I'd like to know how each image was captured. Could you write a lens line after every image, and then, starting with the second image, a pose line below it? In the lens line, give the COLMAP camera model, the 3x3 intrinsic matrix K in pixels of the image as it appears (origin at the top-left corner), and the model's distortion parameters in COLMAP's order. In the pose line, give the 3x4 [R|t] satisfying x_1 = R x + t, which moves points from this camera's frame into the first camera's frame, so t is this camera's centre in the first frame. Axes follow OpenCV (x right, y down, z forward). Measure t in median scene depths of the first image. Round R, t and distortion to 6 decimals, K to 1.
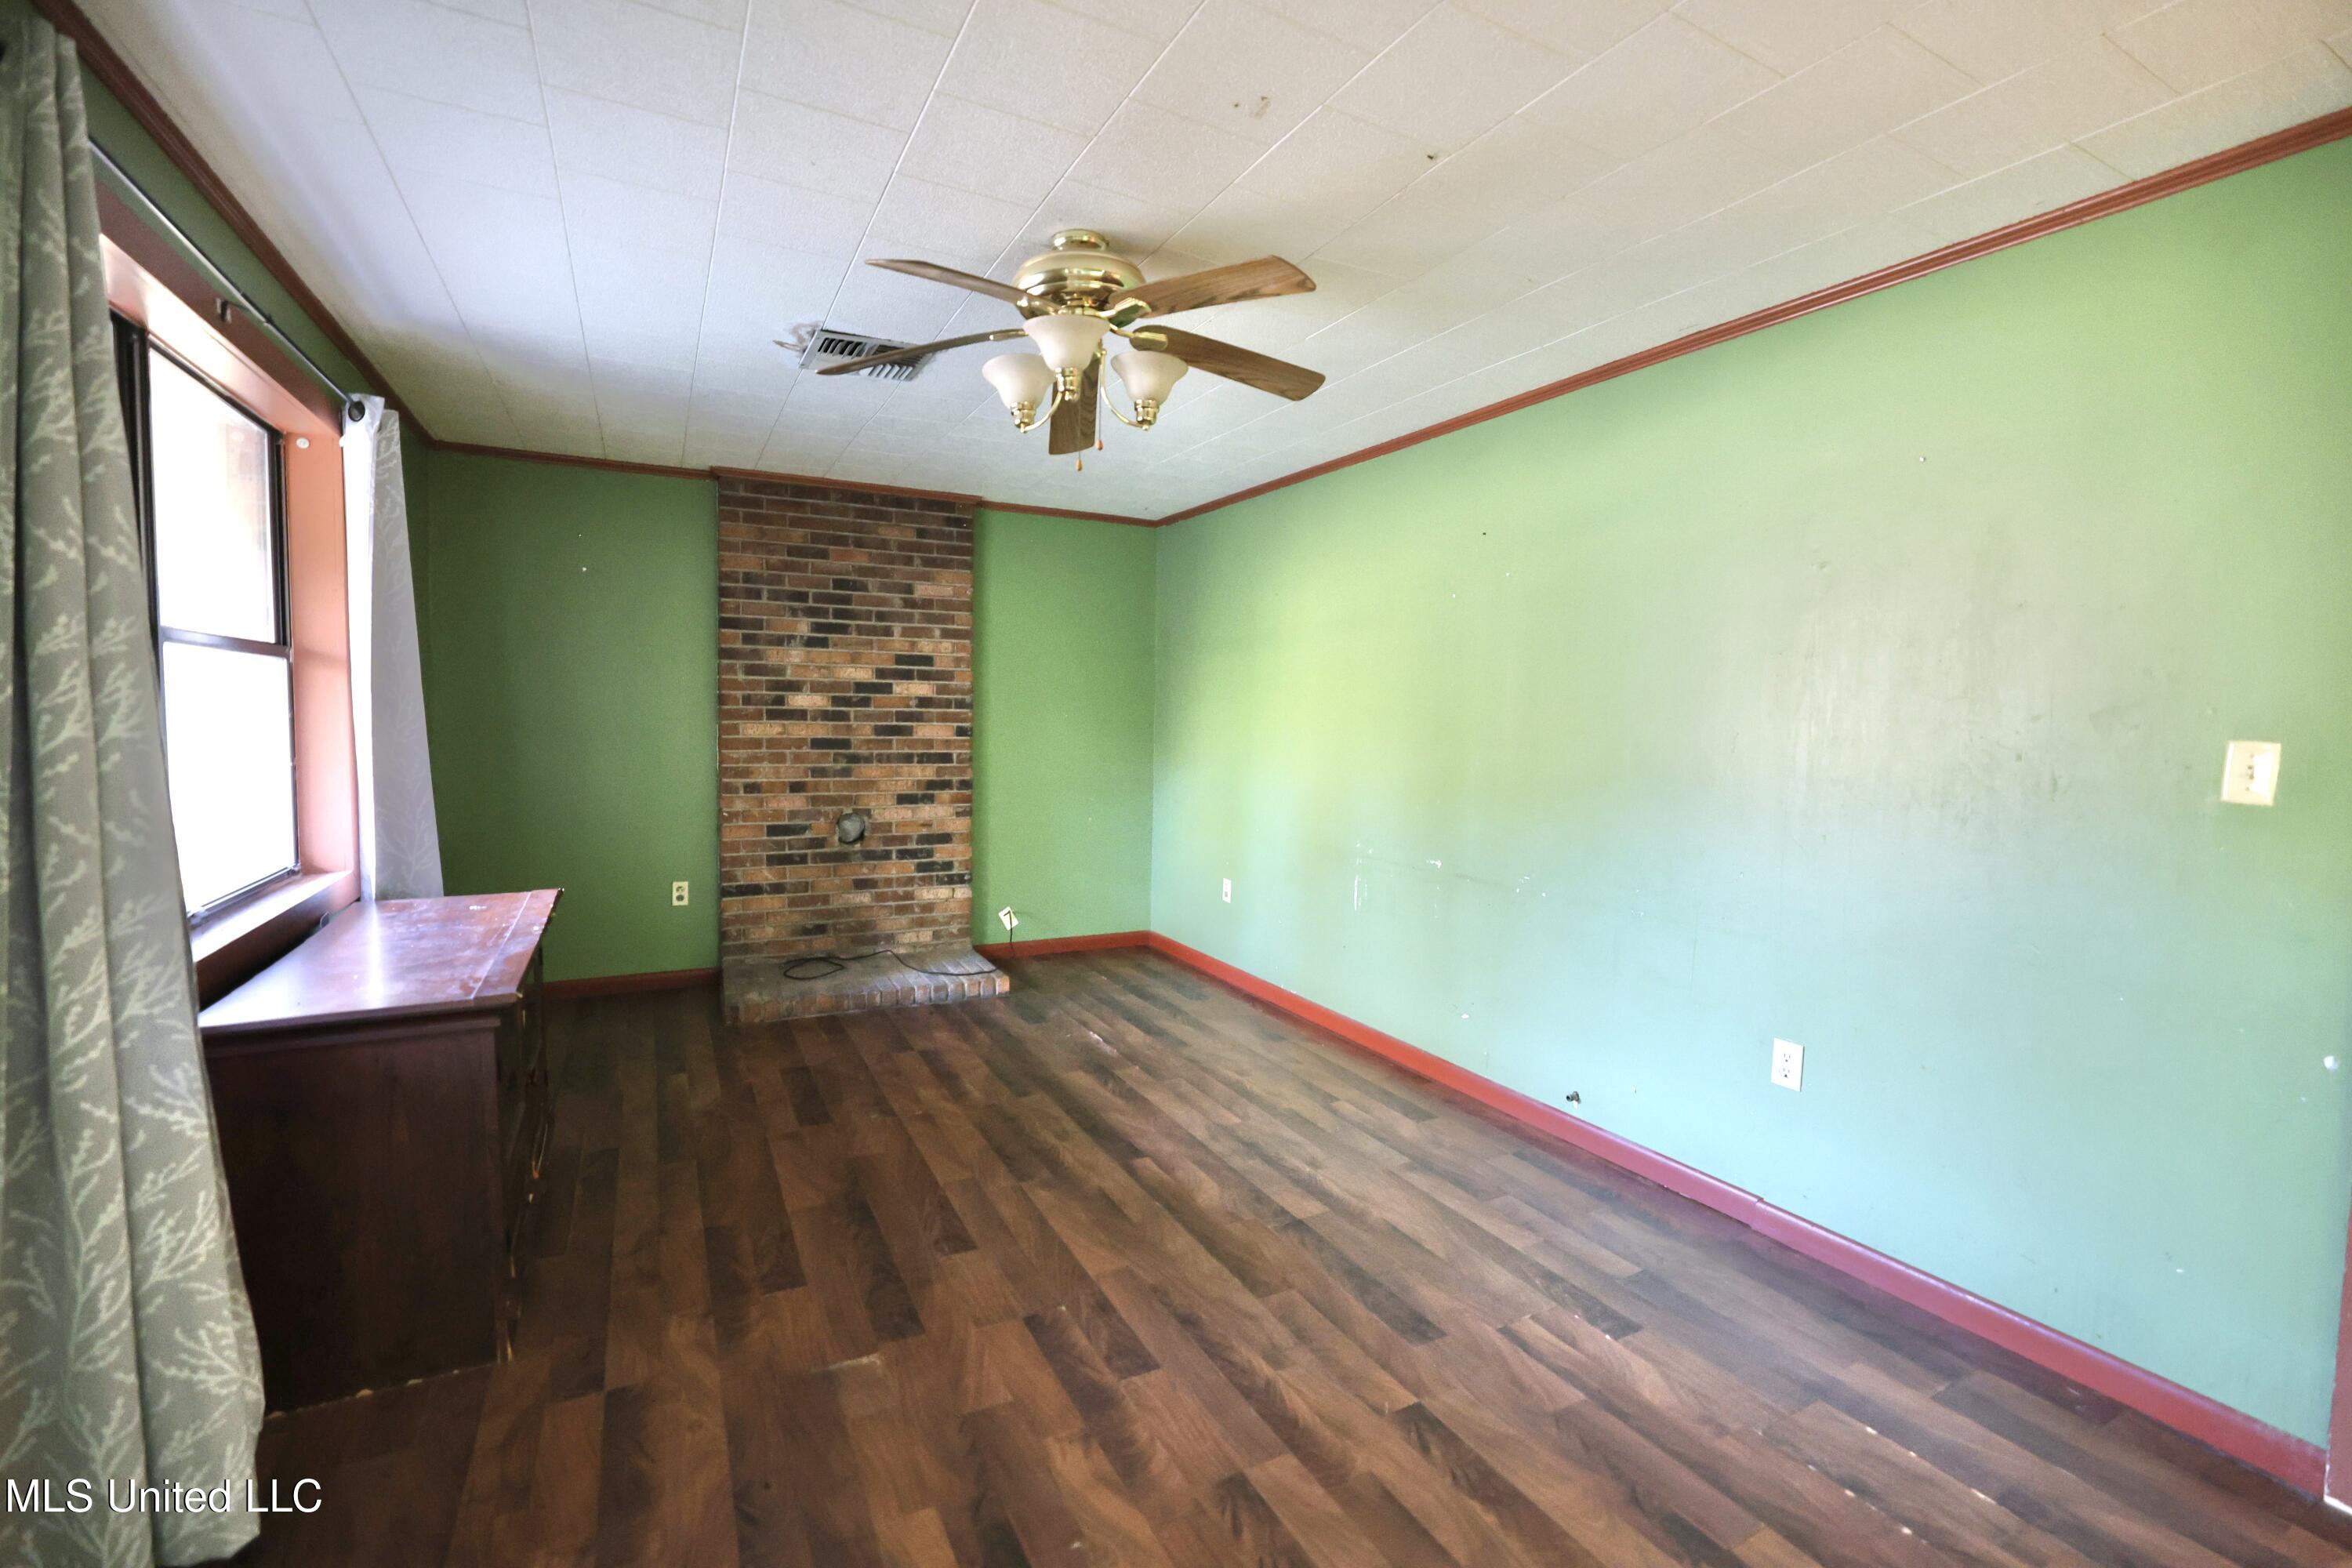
lens RADIAL K [[1006.9, 0, 1170.4], [0, 1006.9, 779.7], [0, 0, 1]] dist [-0.057196, 0.025893]
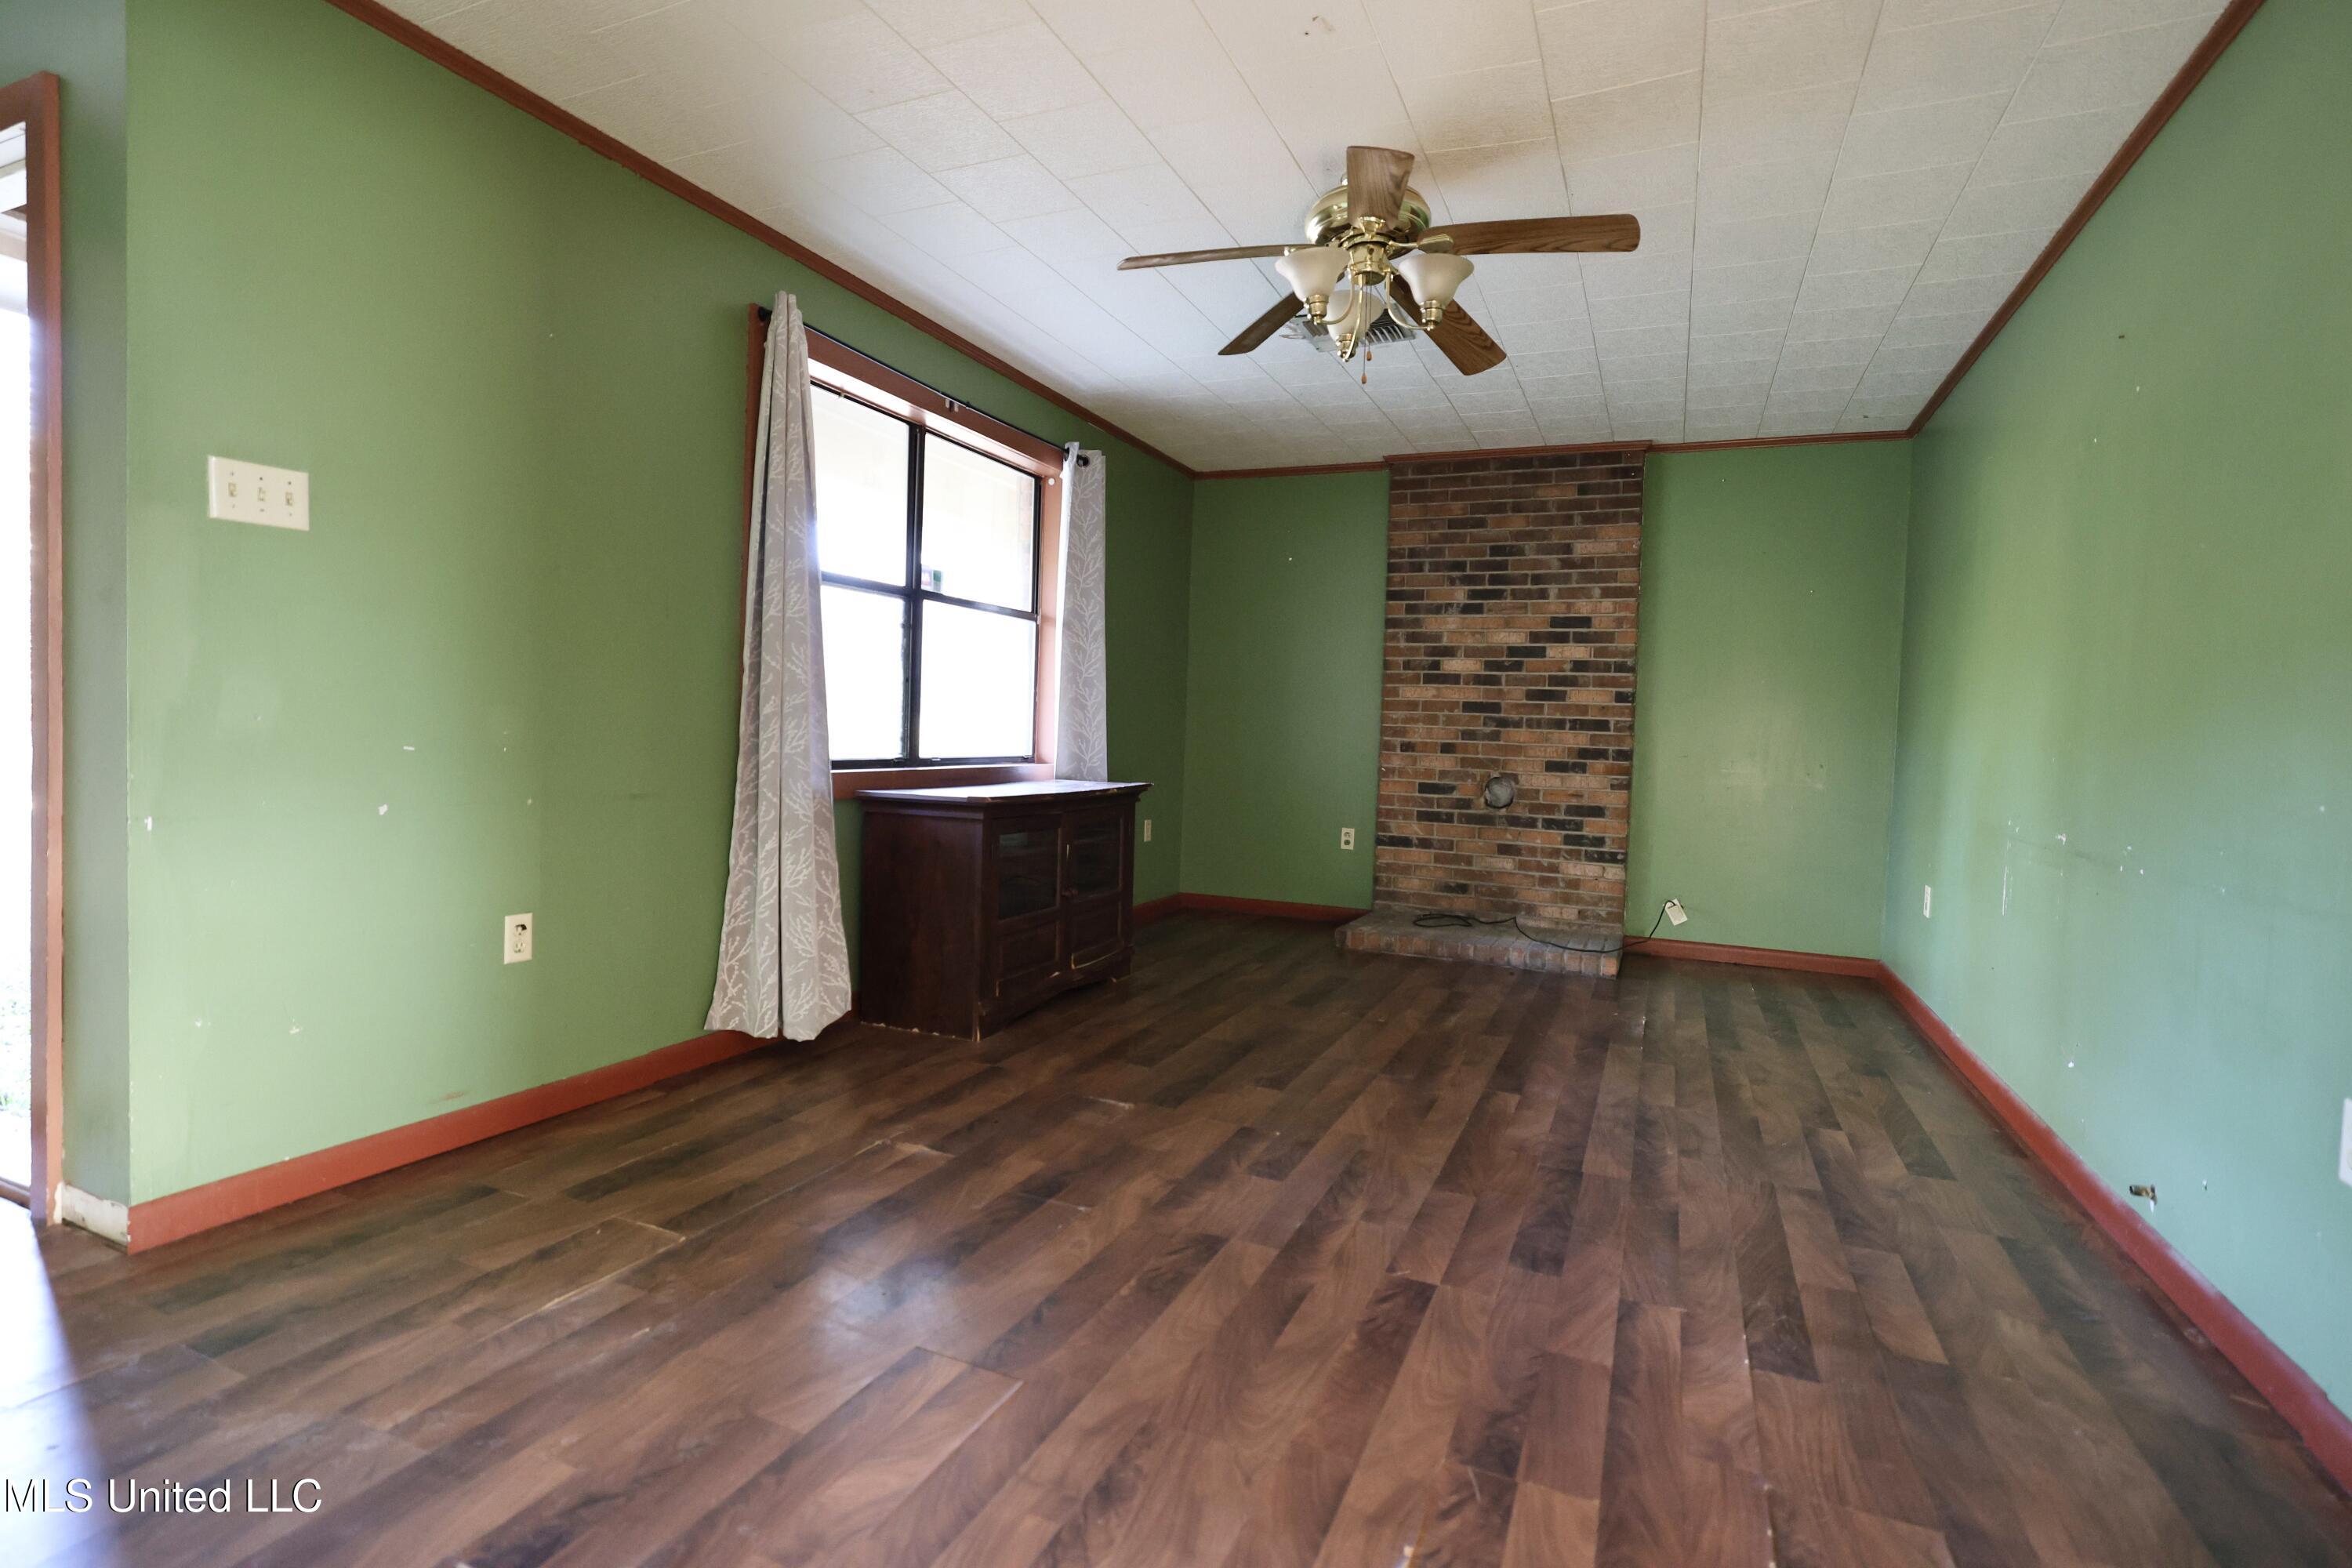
lens RADIAL K [[1123.9, 0, 1176.0], [0, 1123.9, 784.0], [0, 0, 1]] dist [-0.037810, 0.018419]
pose [[0.622979, 0.040704, -0.781178, 0.369391], [-0.075049, 0.997149, -0.007894, 0.075686], [0.778630, 0.063544, 0.624258, 0.048362]]
